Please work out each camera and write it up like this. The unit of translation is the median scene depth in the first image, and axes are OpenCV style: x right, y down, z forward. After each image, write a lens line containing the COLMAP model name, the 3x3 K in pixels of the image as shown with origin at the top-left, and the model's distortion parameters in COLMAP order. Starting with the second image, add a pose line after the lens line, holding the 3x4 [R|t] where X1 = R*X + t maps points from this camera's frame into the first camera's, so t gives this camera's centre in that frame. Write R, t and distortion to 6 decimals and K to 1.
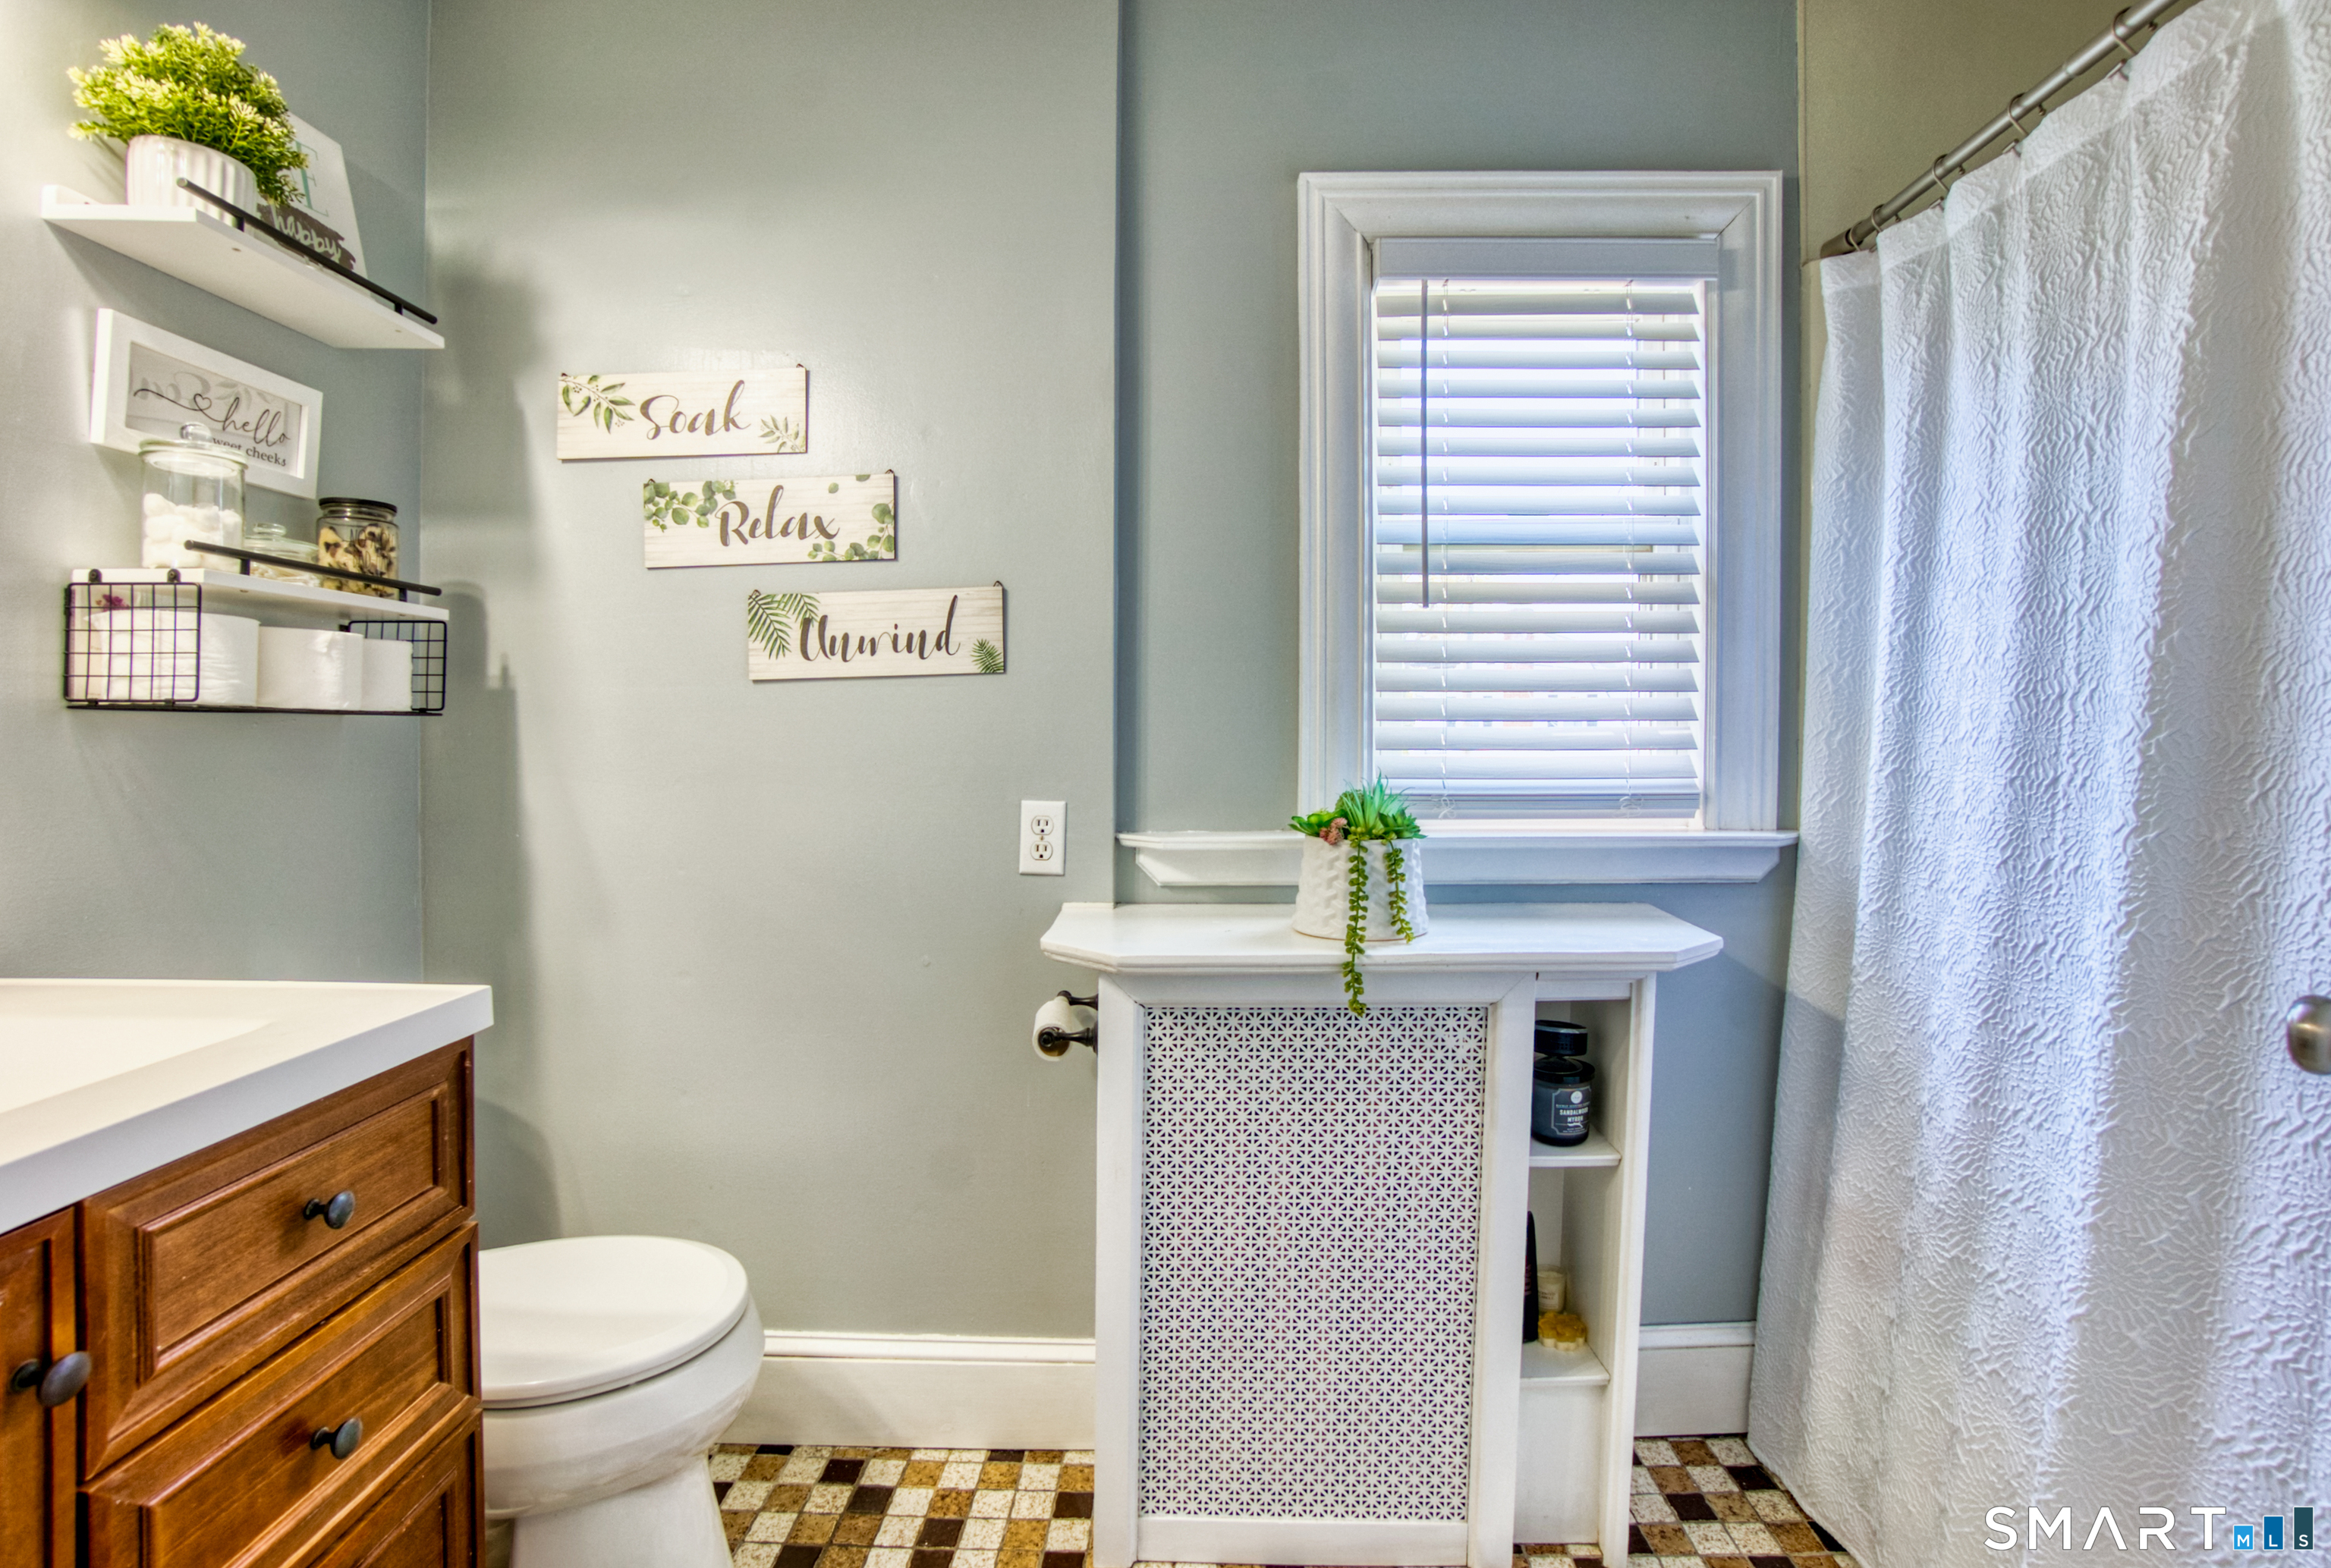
lens RADIAL K [[1043.3, 0, 1170.2], [0, 1043.3, 741.4], [0, 0, 1]] dist [-0.059828, 0.019508]
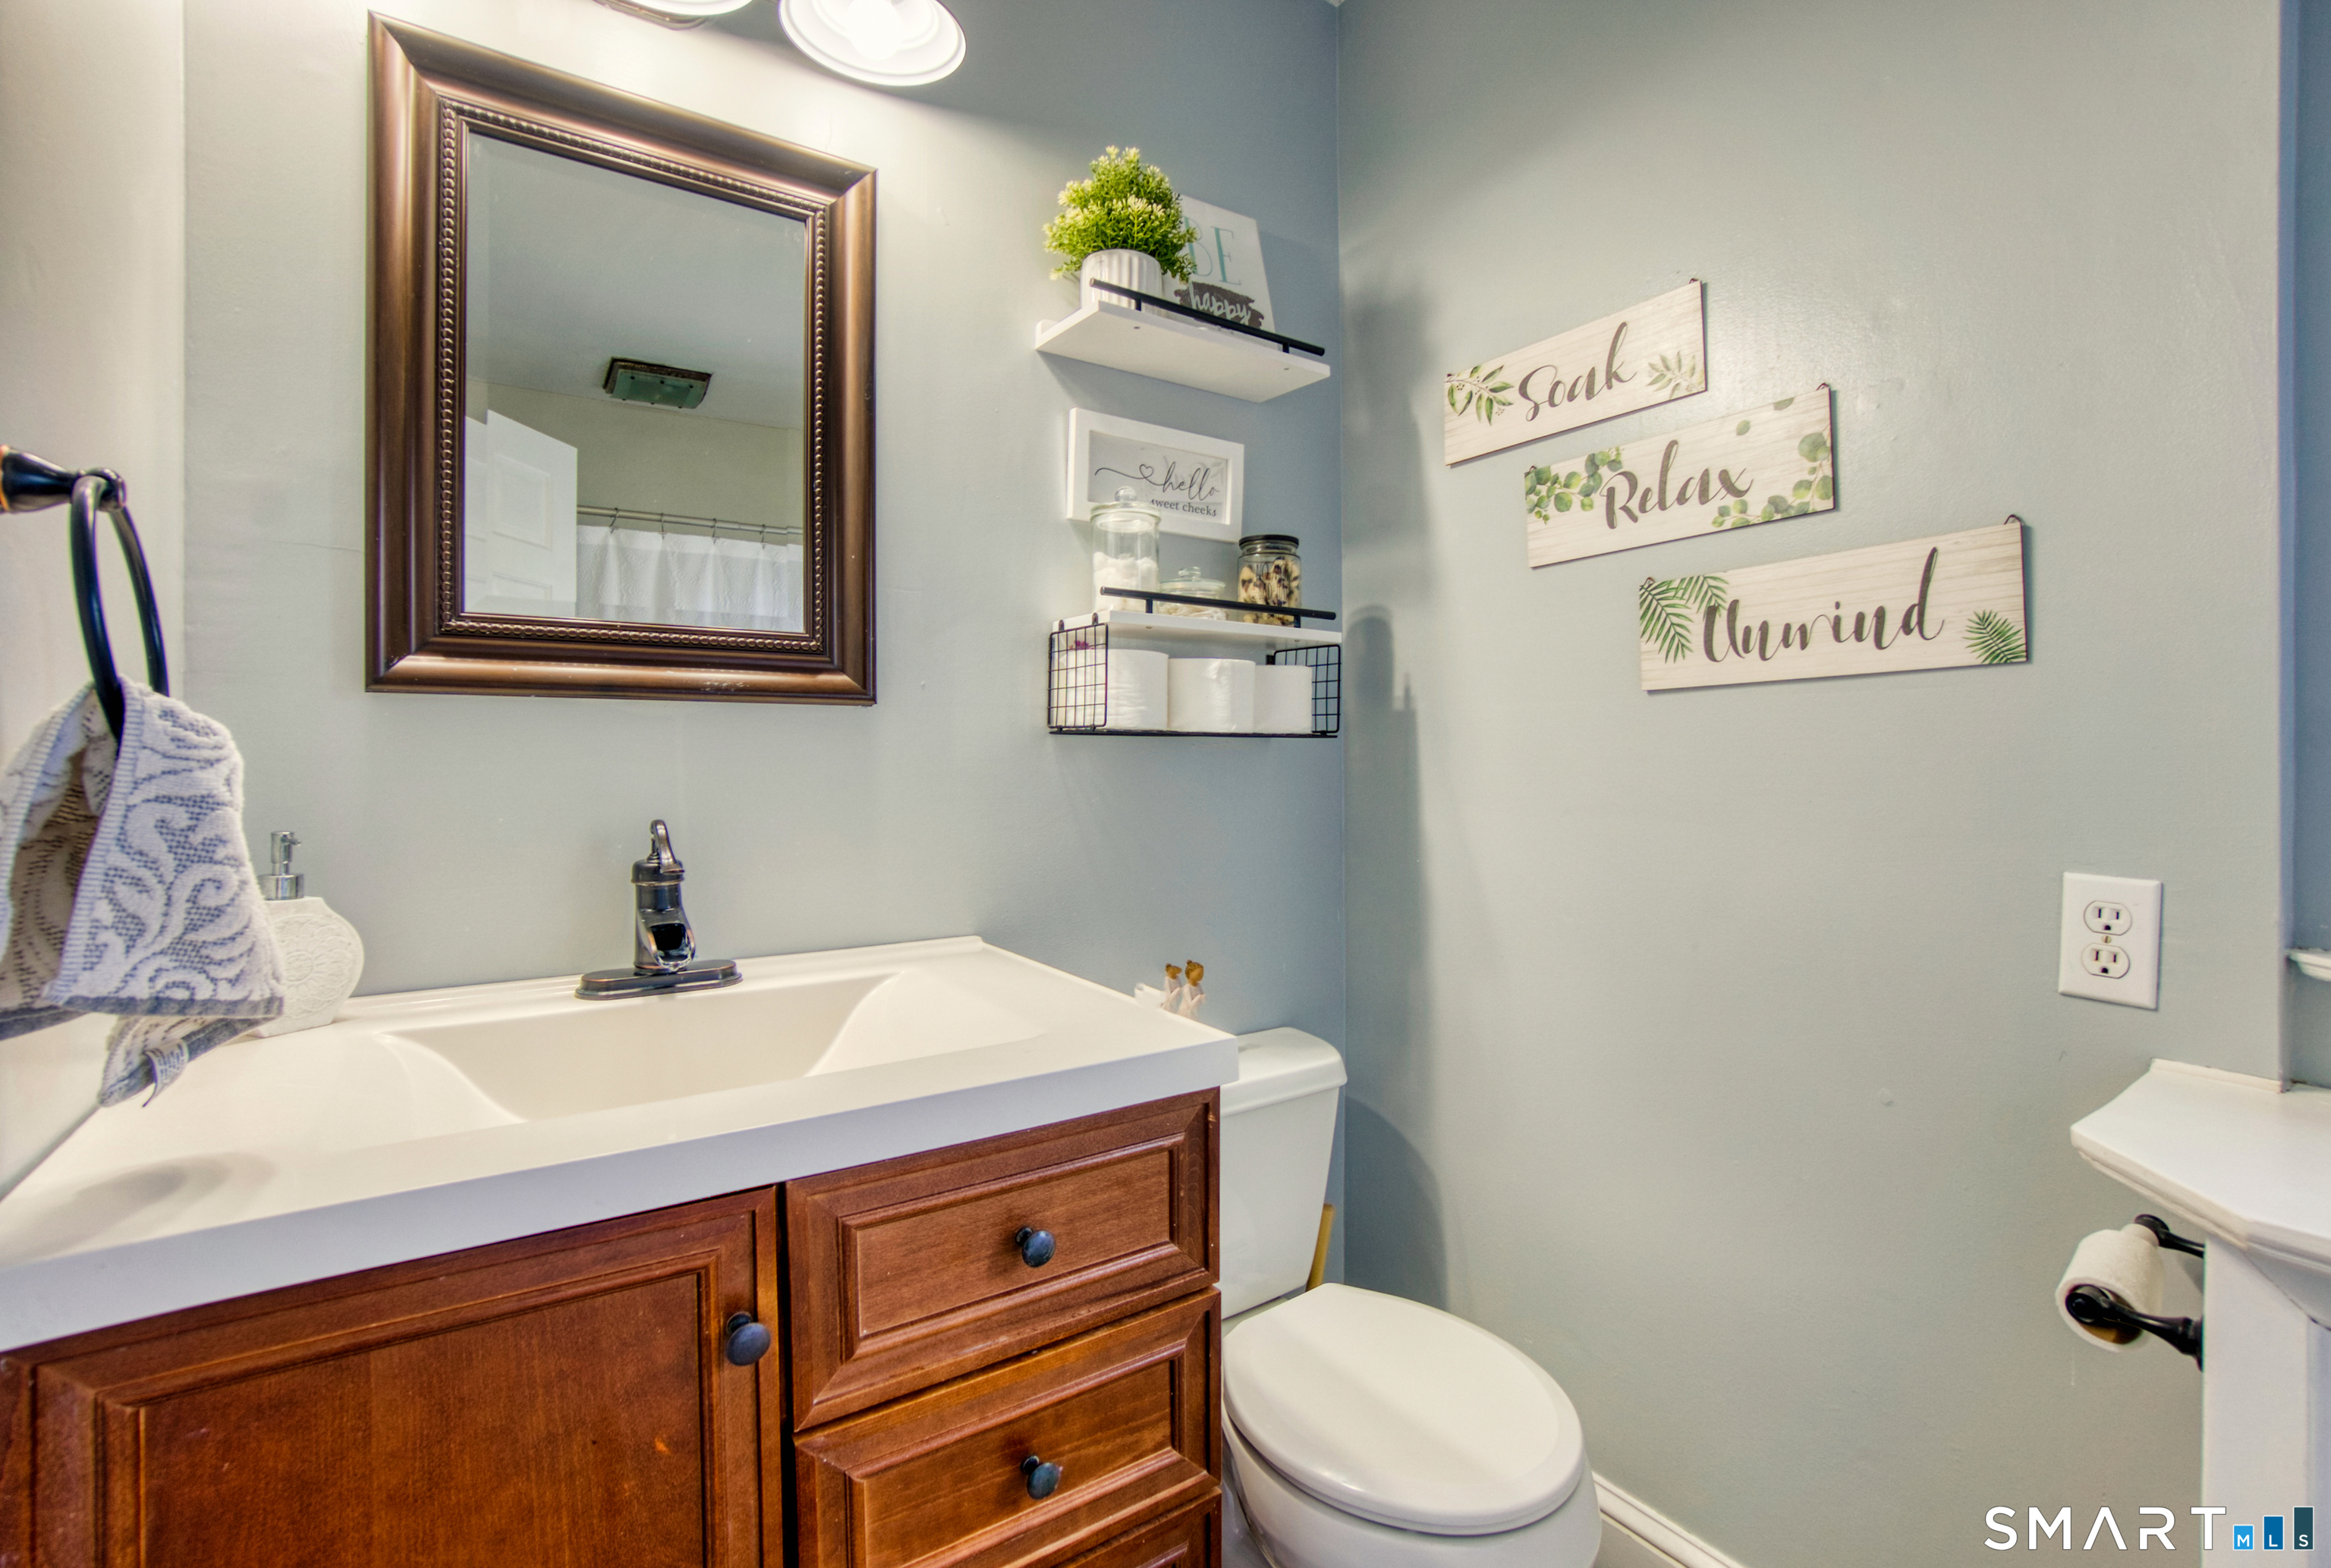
lens RADIAL K [[1043.3, 0, 1170.2], [0, 1043.3, 741.4], [0, 0, 1]] dist [-0.059828, 0.019508]
pose [[0.588221, -0.004357, -0.808688, 0.028231], [-0.011869, 0.999831, -0.014020, -0.005219], [0.808613, 0.017845, 0.588070, 0.275892]]
